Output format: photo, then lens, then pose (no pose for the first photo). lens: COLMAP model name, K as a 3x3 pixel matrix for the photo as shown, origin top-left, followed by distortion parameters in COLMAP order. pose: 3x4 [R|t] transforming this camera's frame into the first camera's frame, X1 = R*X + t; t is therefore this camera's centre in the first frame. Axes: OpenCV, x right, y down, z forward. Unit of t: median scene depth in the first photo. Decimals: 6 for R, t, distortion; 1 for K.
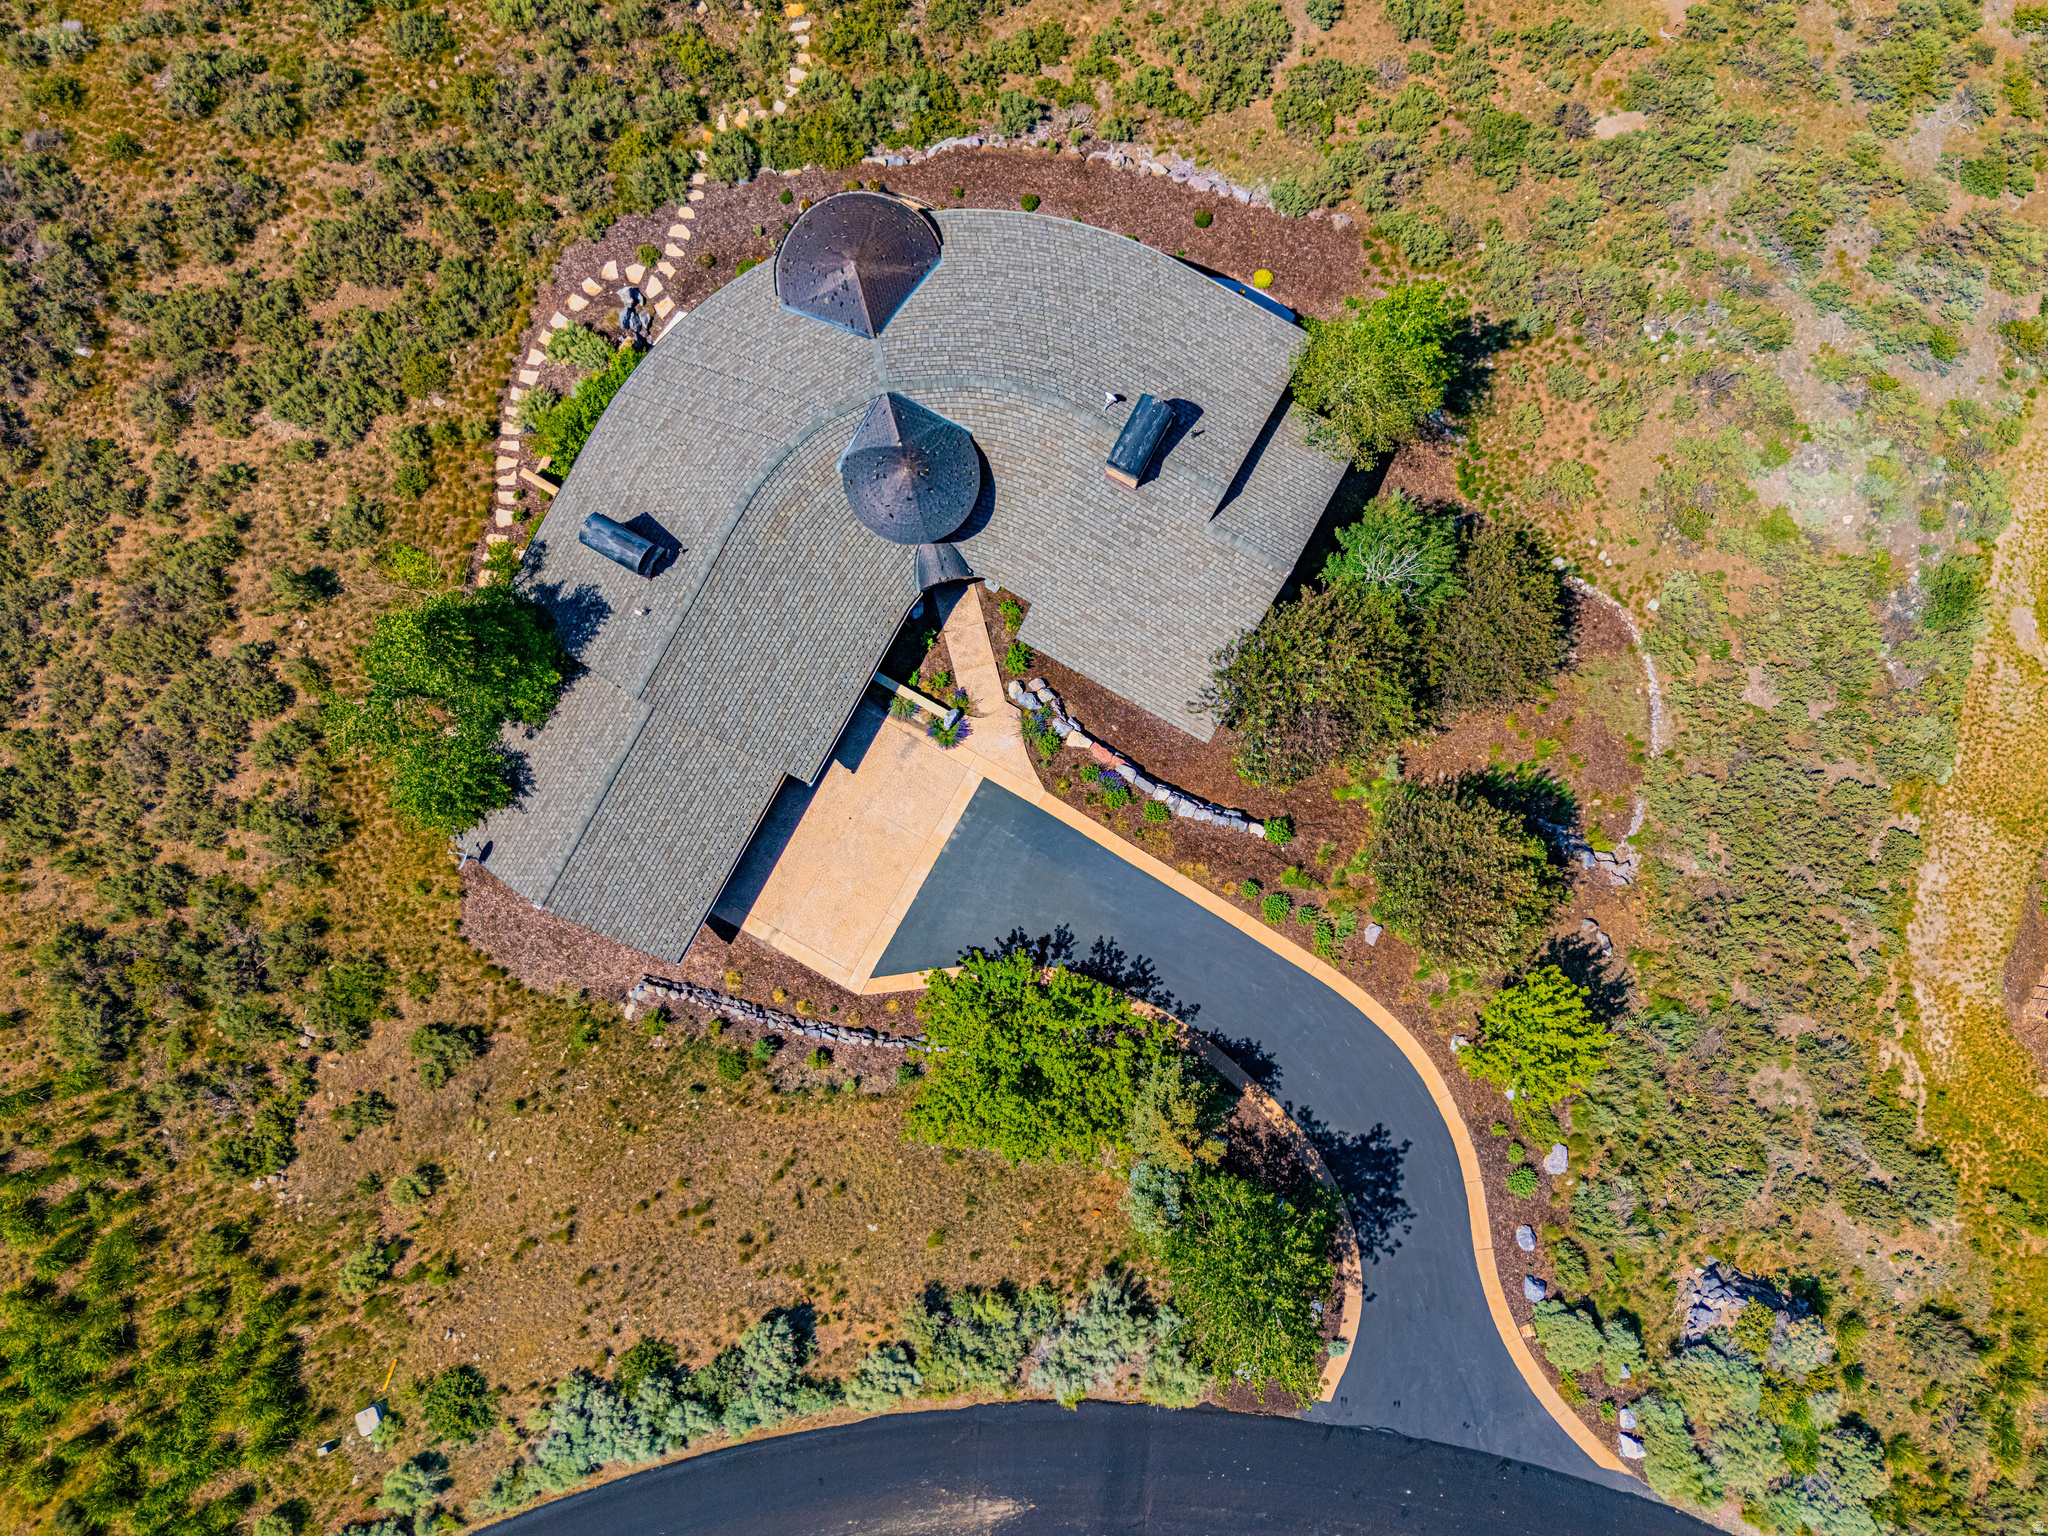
lens RADIAL K [[1526.9, 0, 1024.0], [0, 1526.9, 768.0], [0, 0, 1]] dist [0.083956, -0.090016]
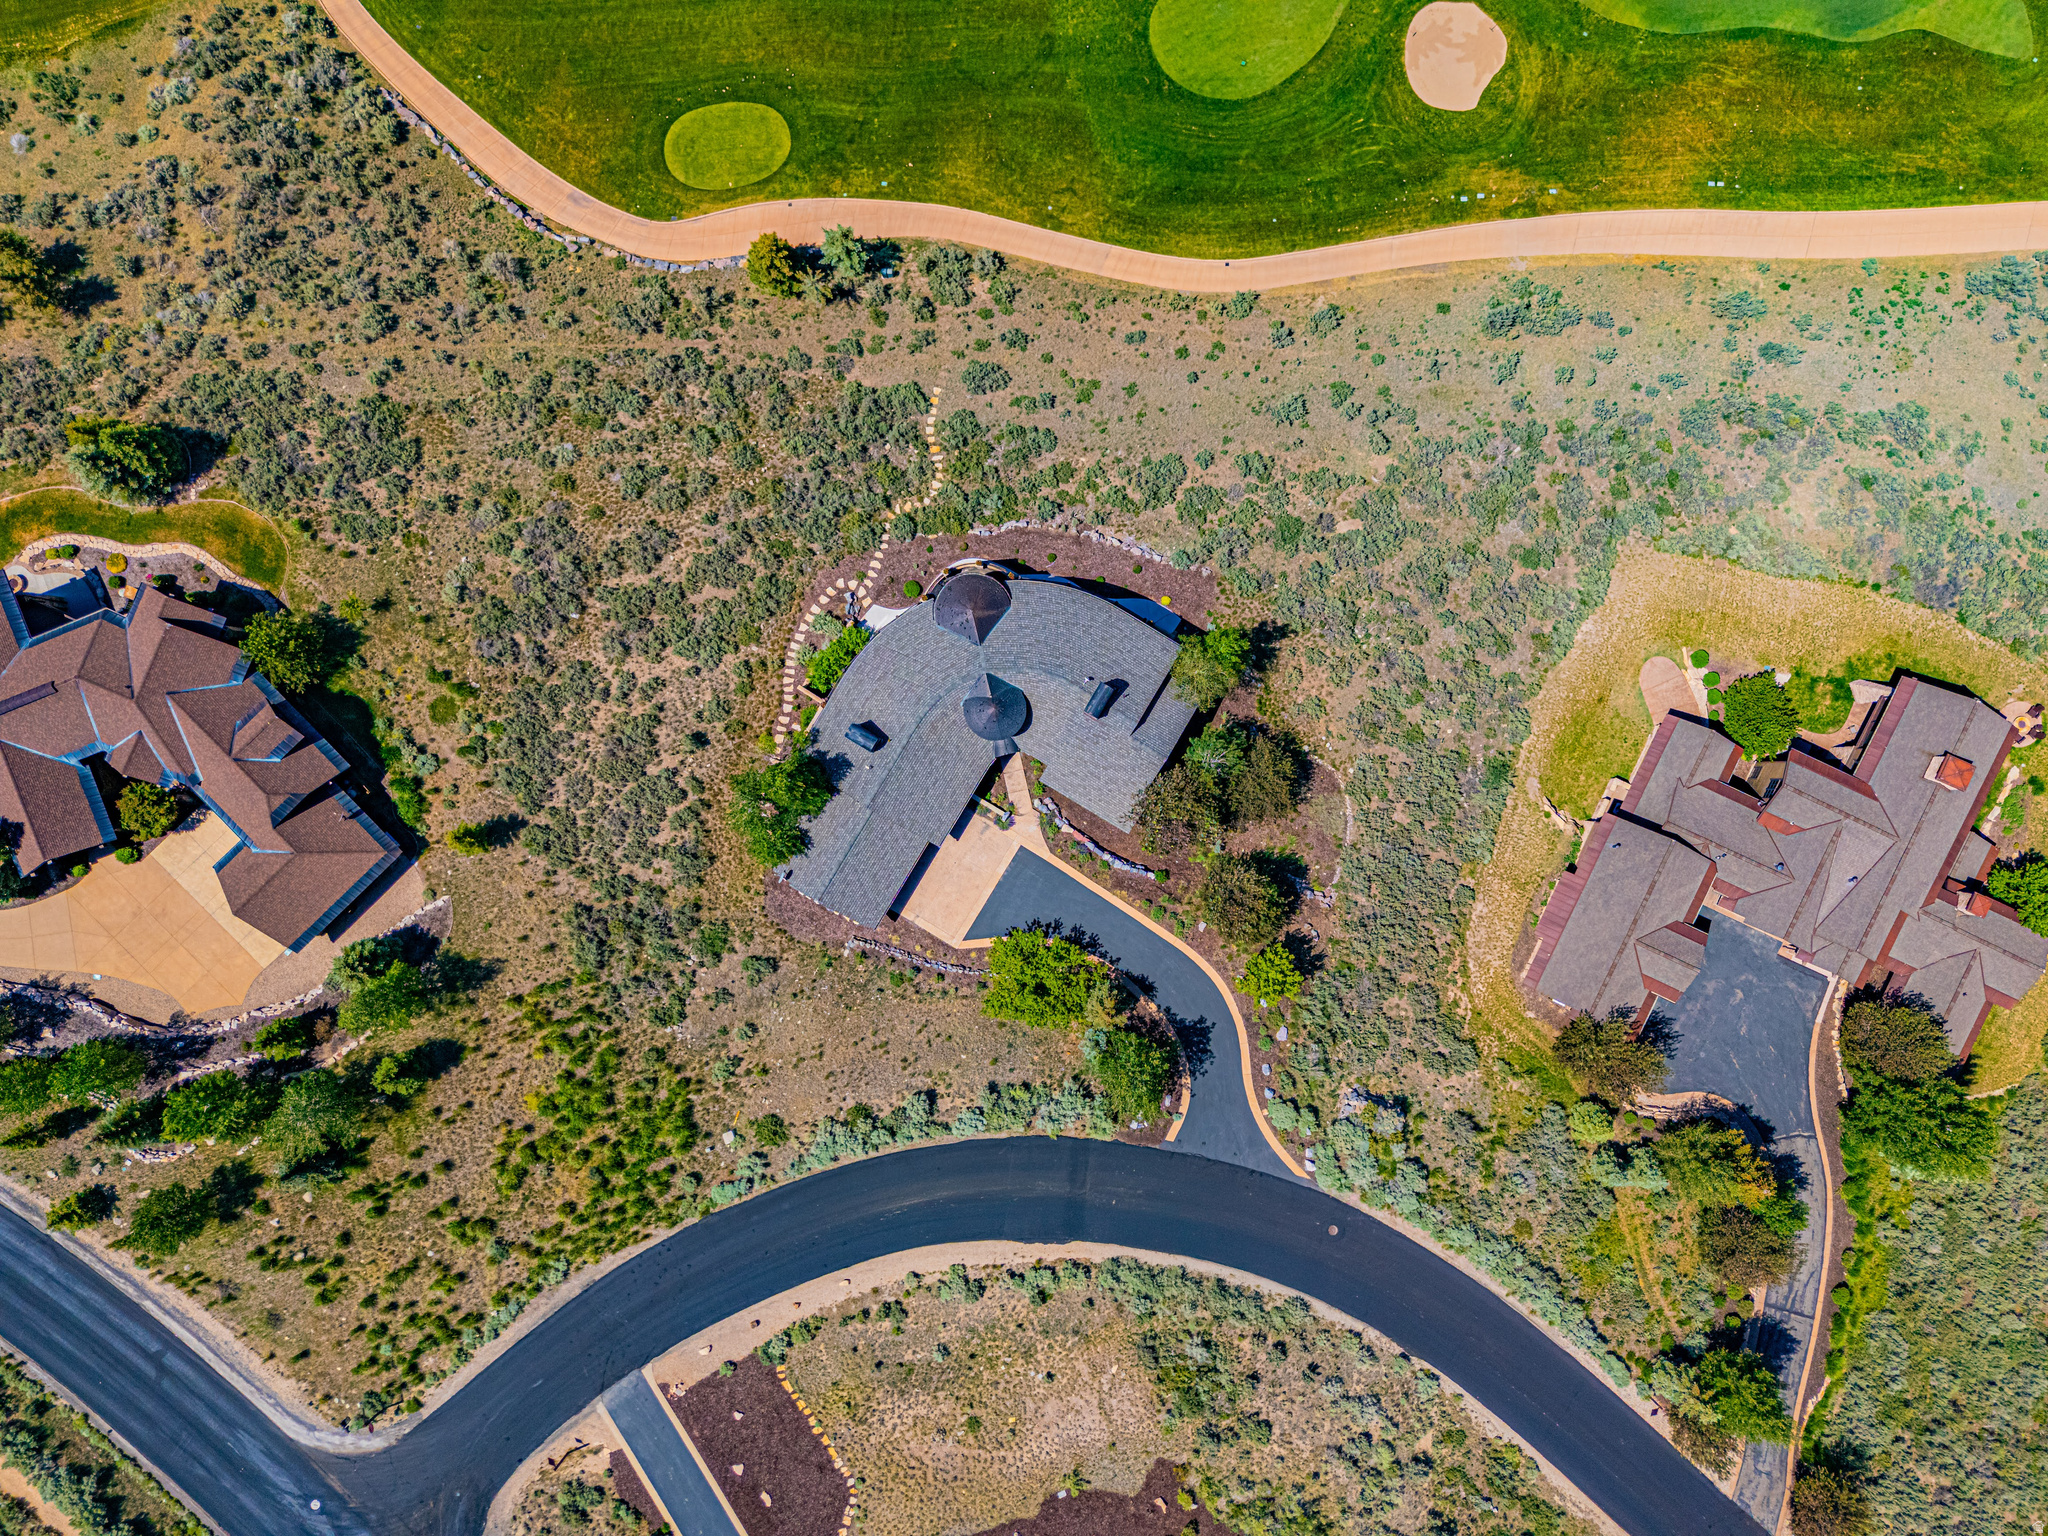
lens RADIAL K [[1515.8, 0, 1019.1], [0, 1515.8, 760.8], [0, 0, 1]] dist [0.105457, -0.109931]
pose [[0.999449, 0.032754, 0.005286, -0.043954], [-0.032714, 0.999438, -0.007359, -0.094342], [-0.005524, 0.007182, 0.999959, -1.063056]]
